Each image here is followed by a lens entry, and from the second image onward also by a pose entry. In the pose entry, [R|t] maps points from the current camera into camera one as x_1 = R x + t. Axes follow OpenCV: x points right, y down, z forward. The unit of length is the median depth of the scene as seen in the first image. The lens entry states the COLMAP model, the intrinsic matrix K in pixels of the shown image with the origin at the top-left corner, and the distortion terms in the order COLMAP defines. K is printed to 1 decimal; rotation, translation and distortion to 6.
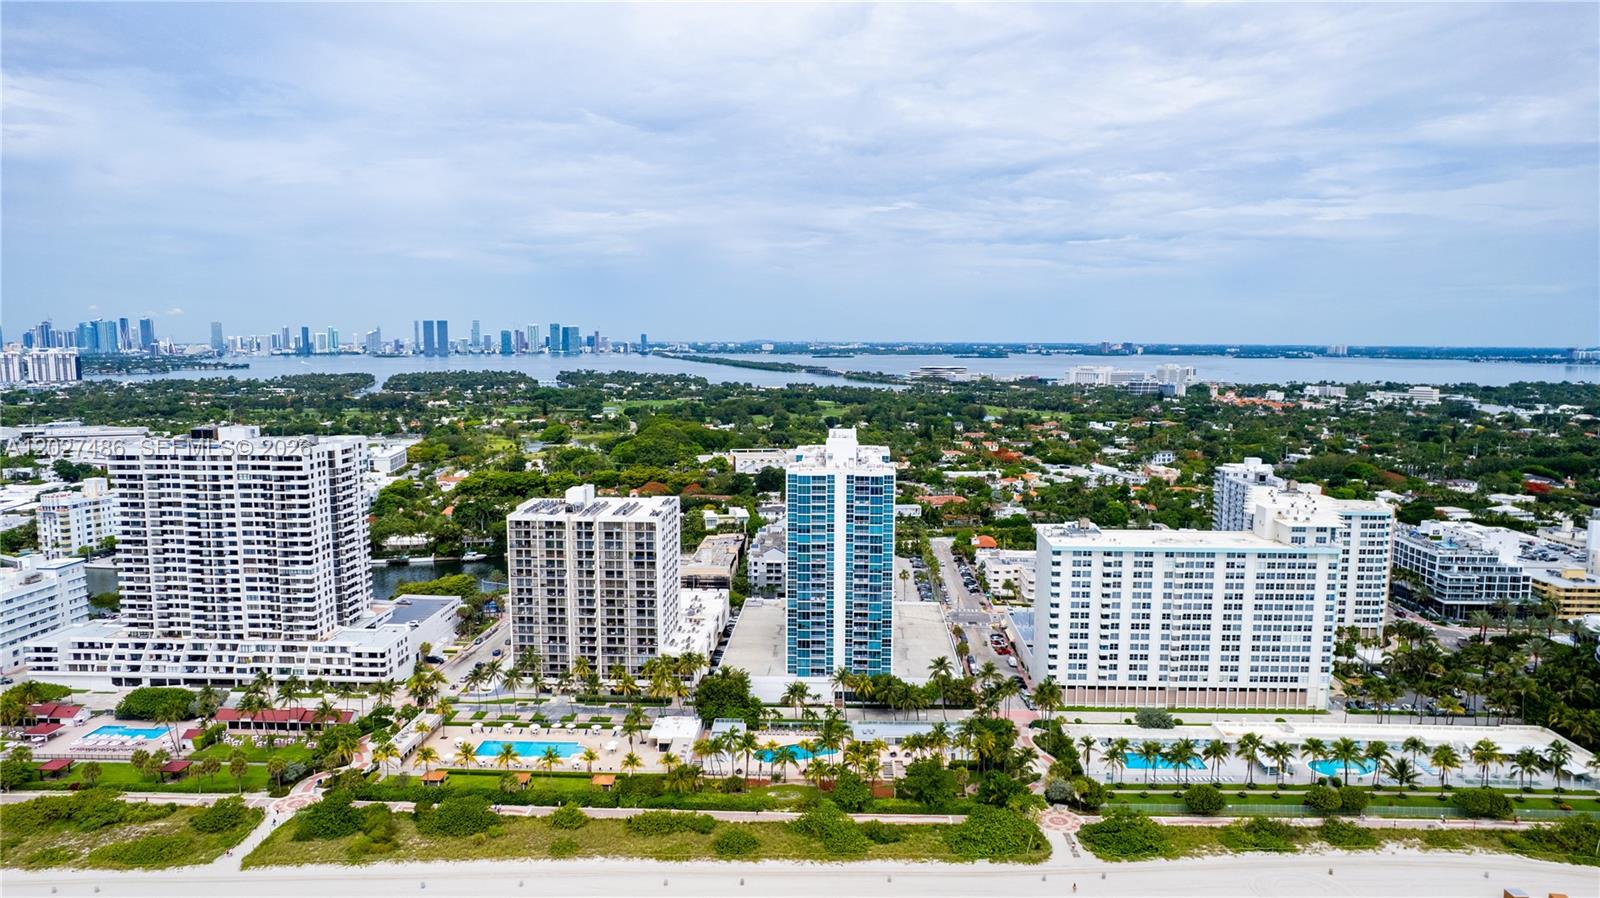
lens RADIAL K [[1024.1, 0, 798.5], [0, 1024.1, 454.1], [0, 0, 1]] dist [-0.075241, 0.065323]
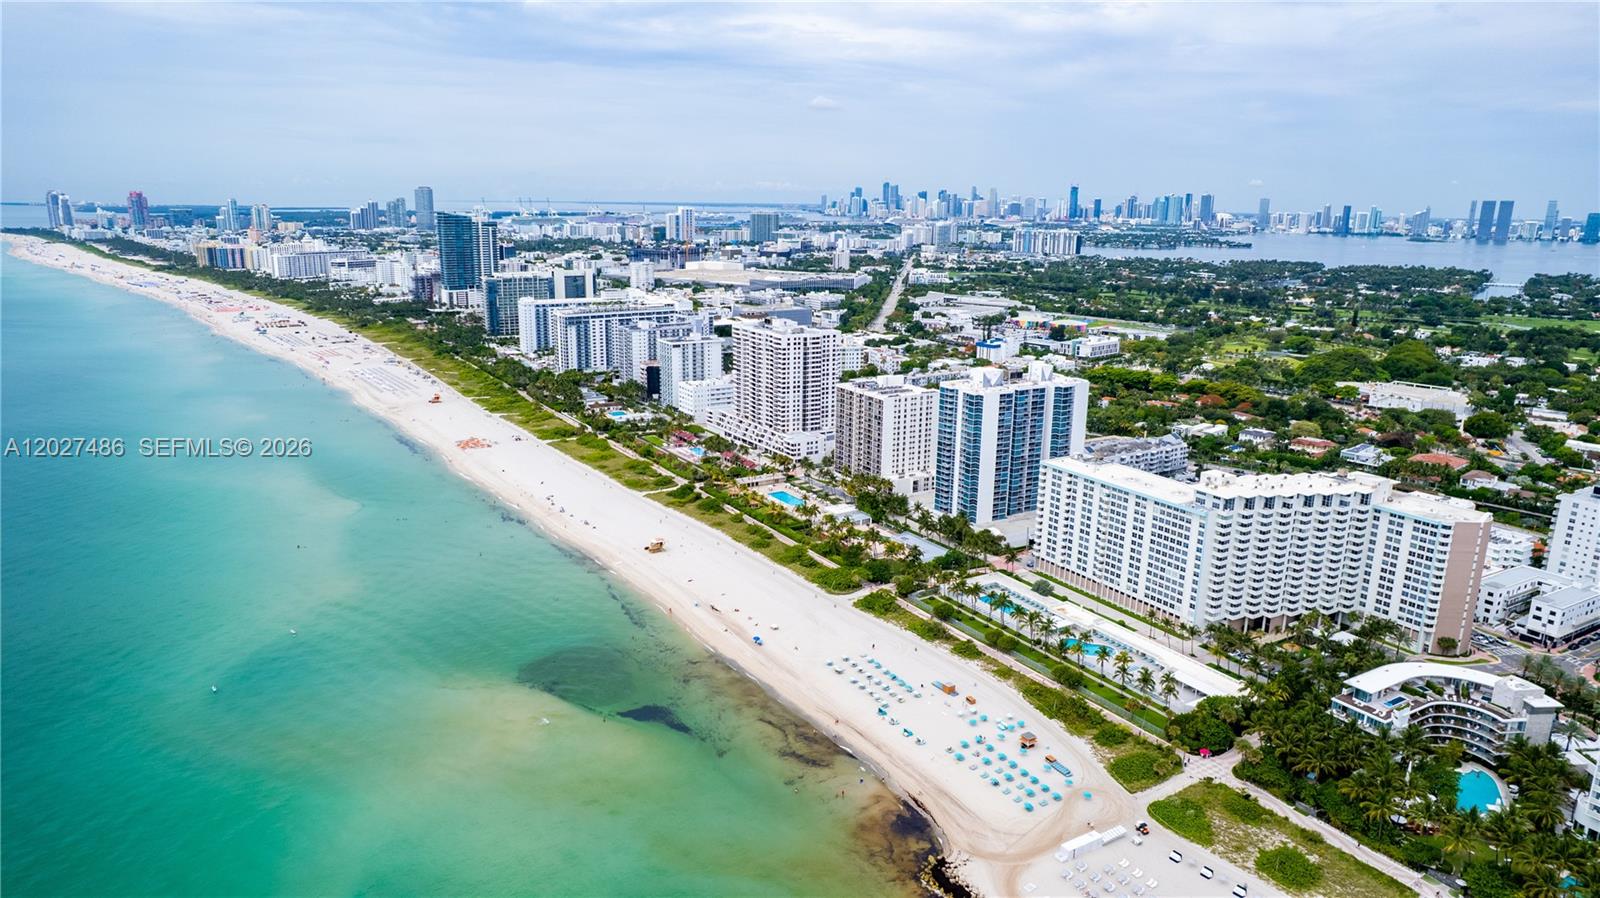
lens RADIAL K [[1024.1, 0, 799.1], [0, 1024.1, 445.4], [0, 0, 1]] dist [-0.075241, 0.065323]
pose [[0.557064, 0.201061, -0.805763, 1.182028], [-0.106911, 0.979539, 0.170510, -0.137934], [0.823559, -0.008840, 0.567161, -0.107289]]
